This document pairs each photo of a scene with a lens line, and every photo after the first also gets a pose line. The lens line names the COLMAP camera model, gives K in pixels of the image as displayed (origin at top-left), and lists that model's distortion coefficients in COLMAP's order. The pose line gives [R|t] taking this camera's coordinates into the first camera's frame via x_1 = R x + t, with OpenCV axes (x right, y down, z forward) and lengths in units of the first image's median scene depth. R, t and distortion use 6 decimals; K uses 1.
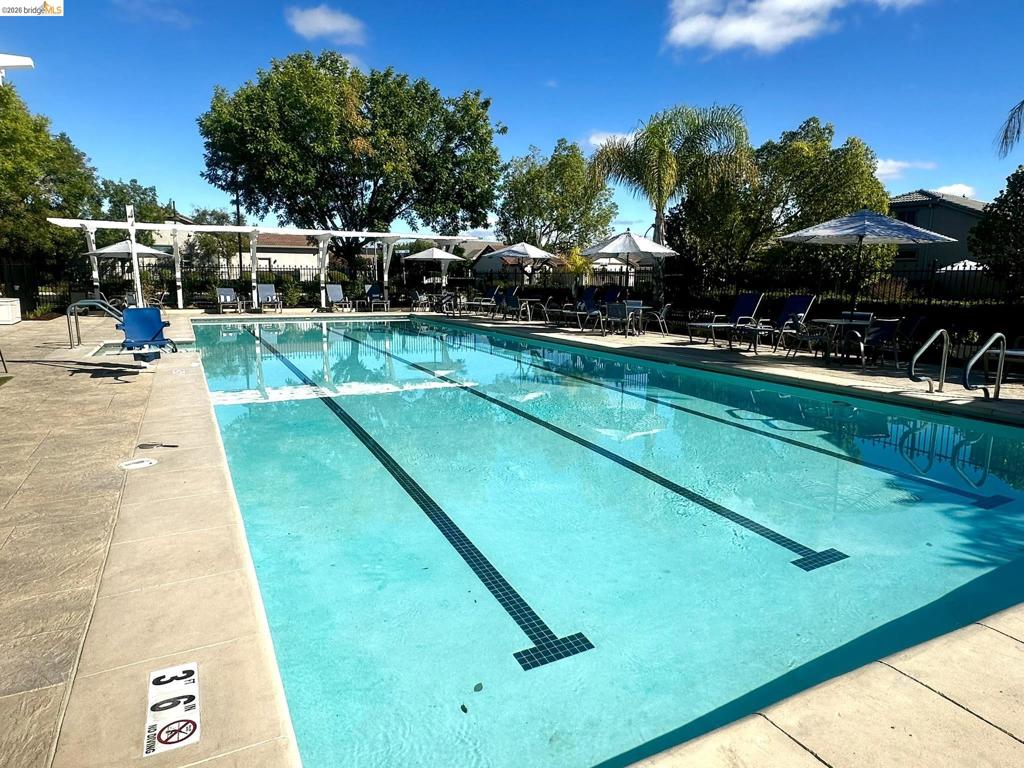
lens RADIAL K [[634.9, 0, 510.5], [0, 634.9, 389.1], [0, 0, 1]] dist [-0.002830, -0.001196]
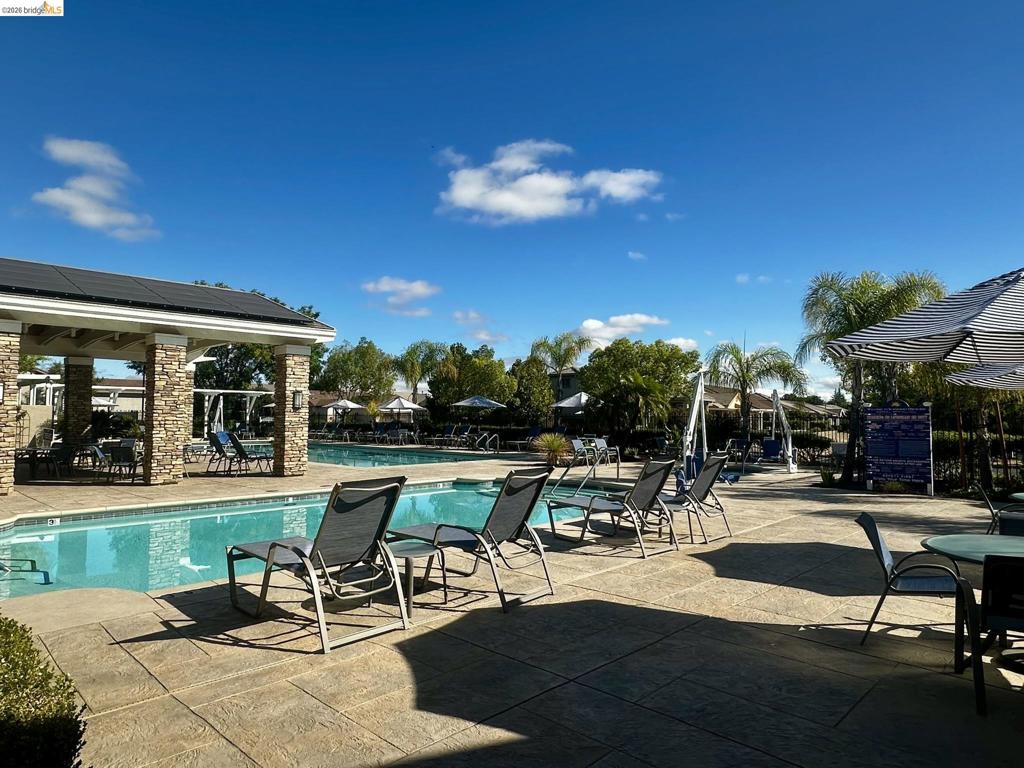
lens RADIAL K [[634.9, 0, 510.5], [0, 634.9, 389.1], [0, 0, 1]] dist [-0.002830, -0.001196]
pose [[0.946582, 0.010341, 0.322298, -0.092415], [0.057927, 0.977774, -0.201502, 0.106531], [-0.317218, 0.209408, 0.924944, -0.665374]]
